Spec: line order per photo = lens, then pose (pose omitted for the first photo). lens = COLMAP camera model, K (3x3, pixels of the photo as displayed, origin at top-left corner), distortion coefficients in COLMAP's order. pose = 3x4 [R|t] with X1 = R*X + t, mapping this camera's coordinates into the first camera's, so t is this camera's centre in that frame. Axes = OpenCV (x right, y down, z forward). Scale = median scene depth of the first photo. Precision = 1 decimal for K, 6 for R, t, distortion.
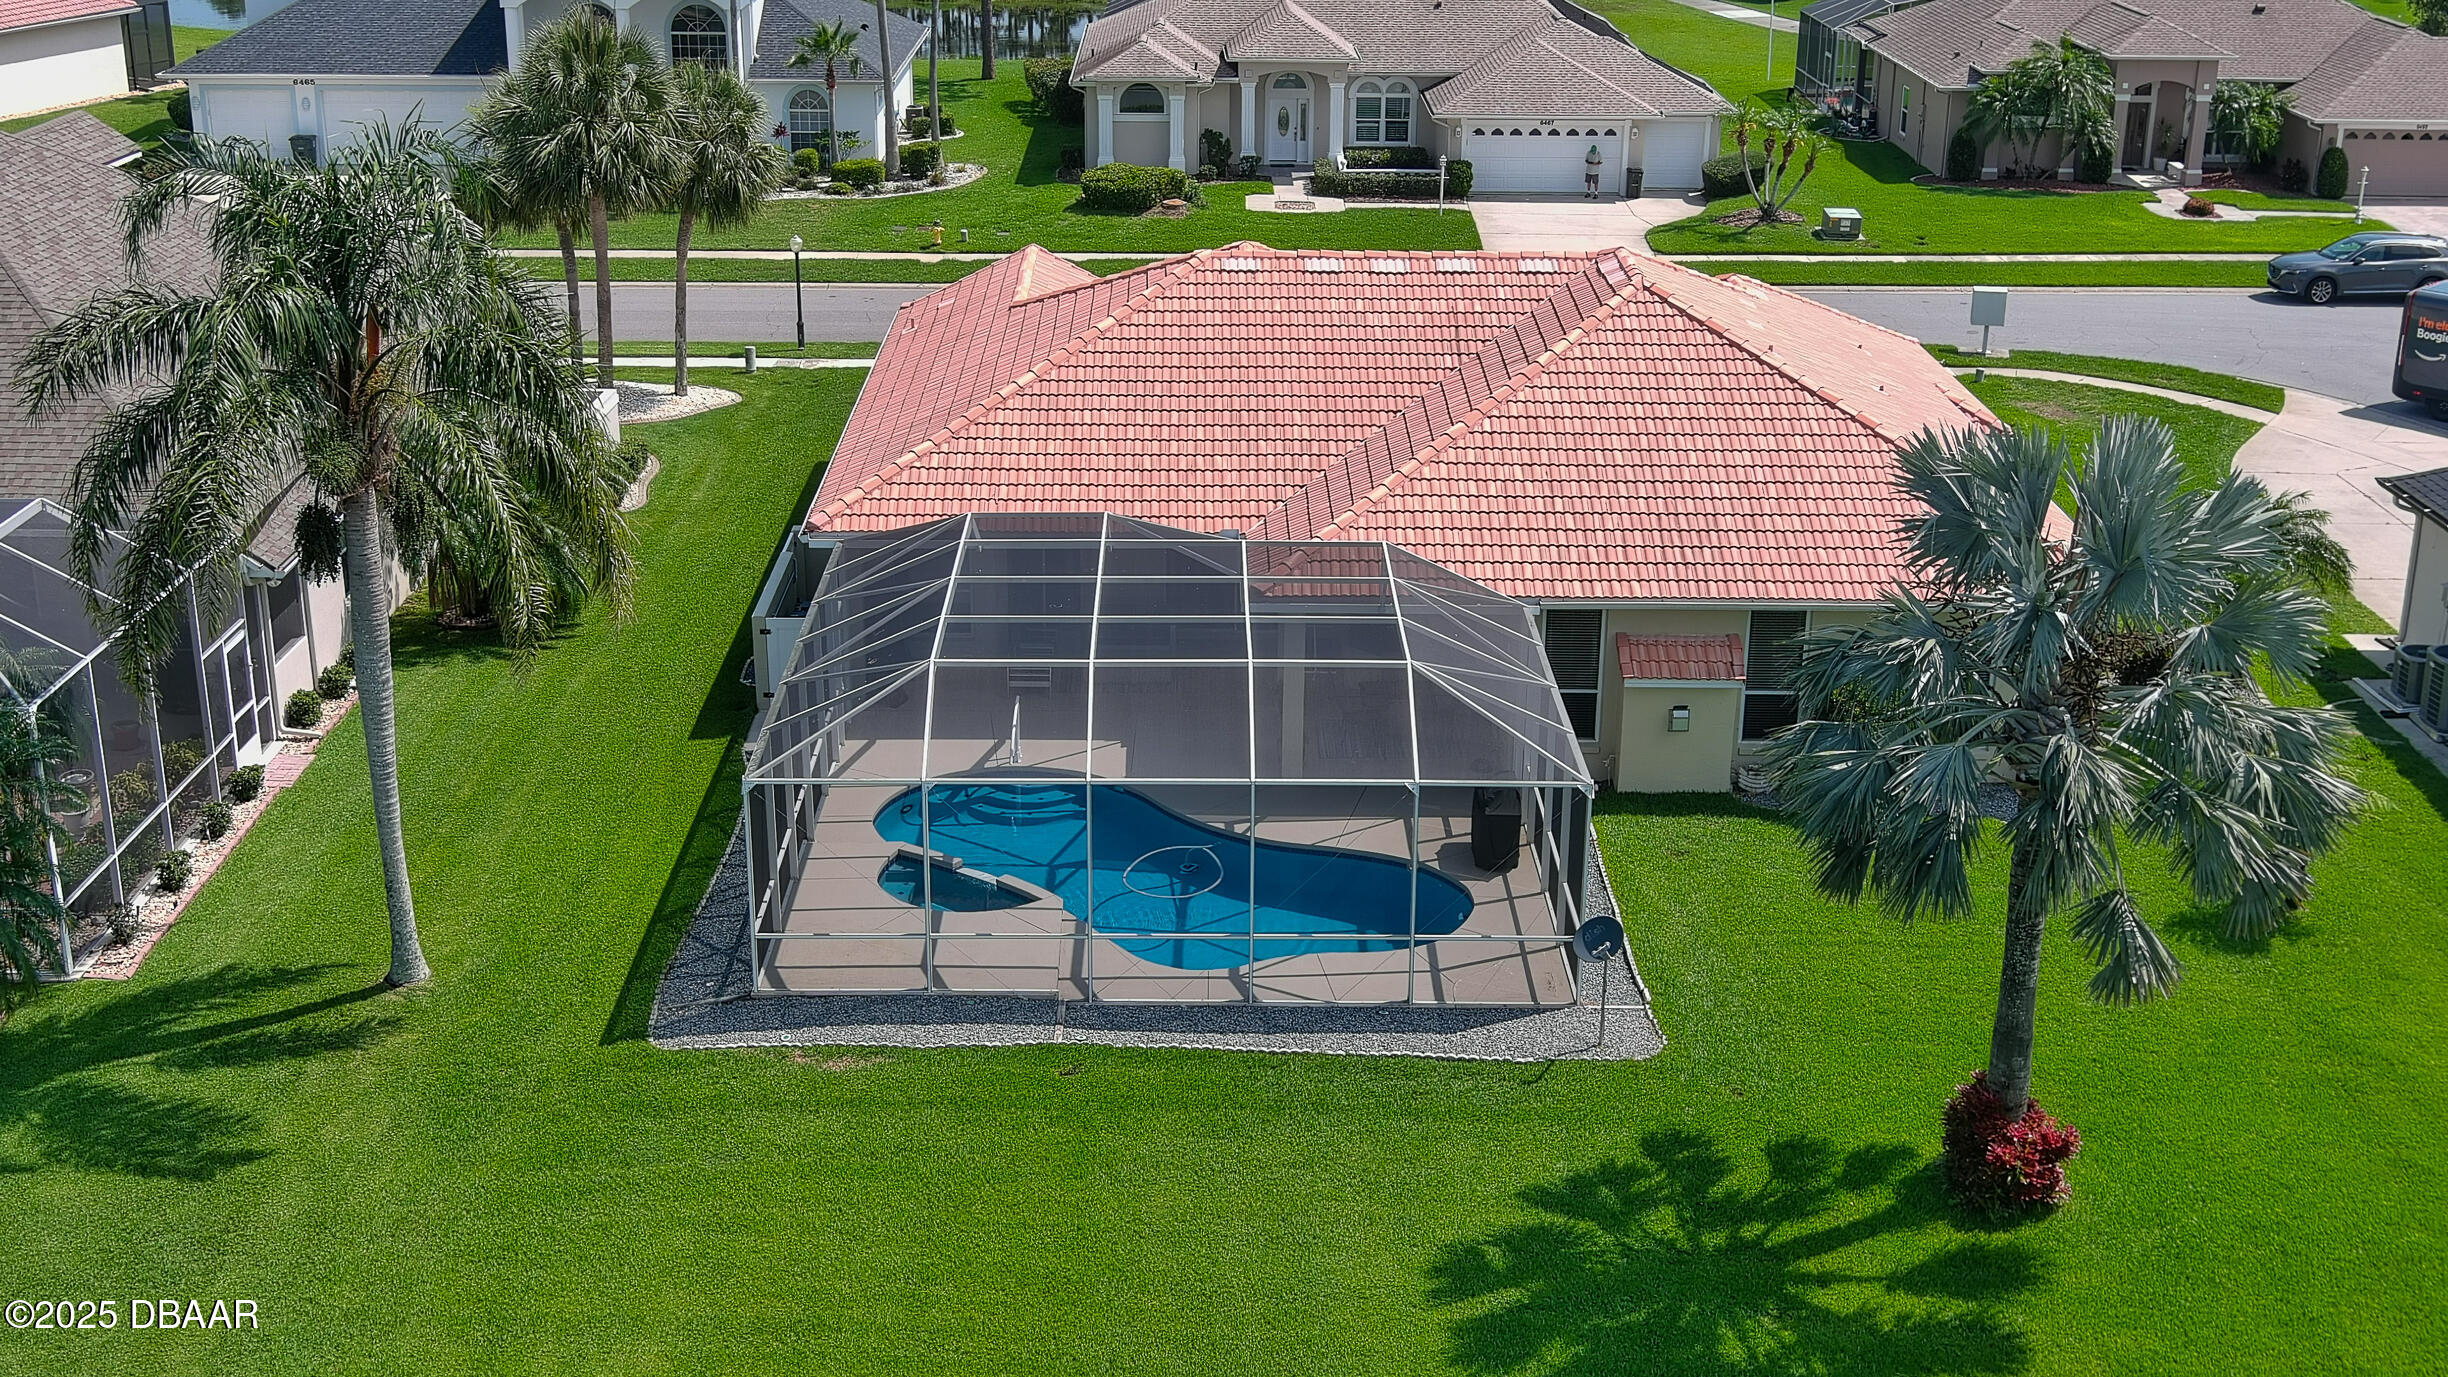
lens RADIAL K [[2727.1, 0, 1260.5], [0, 2727.1, 691.2], [0, 0, 1]] dist [0.006798, -0.038862]
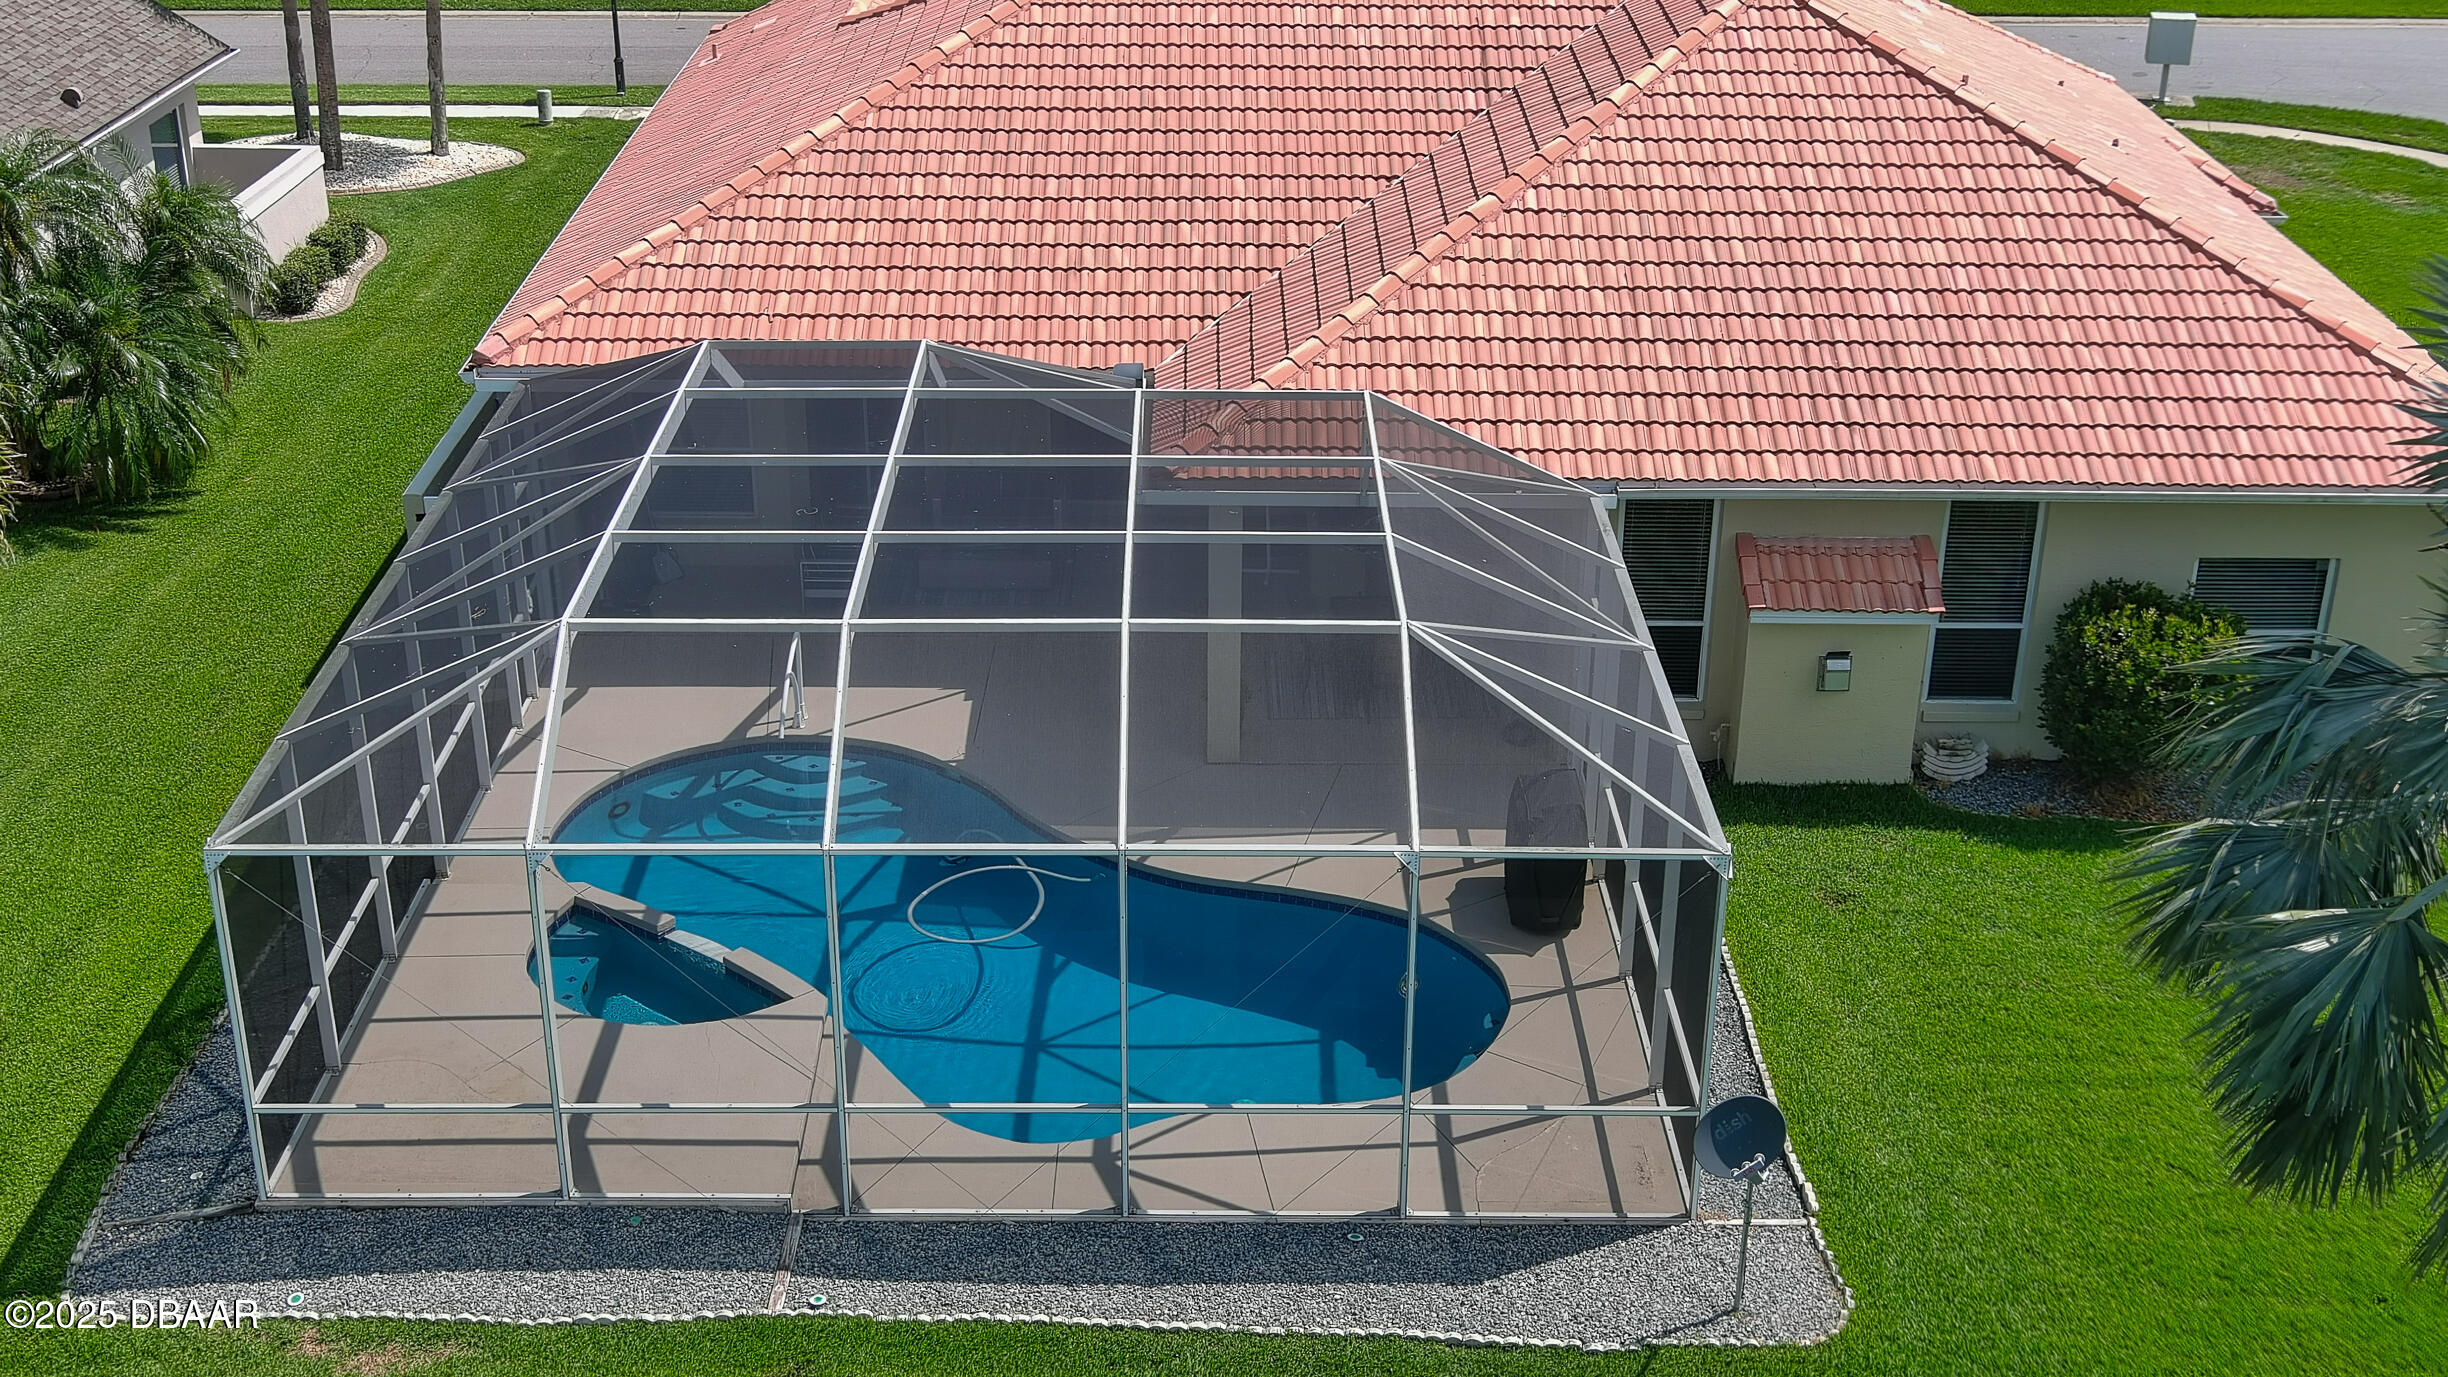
lens RADIAL K [[2727.1, 0, 1260.5], [0, 2727.1, 691.2], [0, 0, 1]] dist [0.006798, -0.038862]
pose [[0.999995, 0.000958, -0.002993, 0.022363], [-0.000702, 0.996447, 0.084217, -0.037801], [0.003063, -0.084215, 0.996443, 0.366078]]
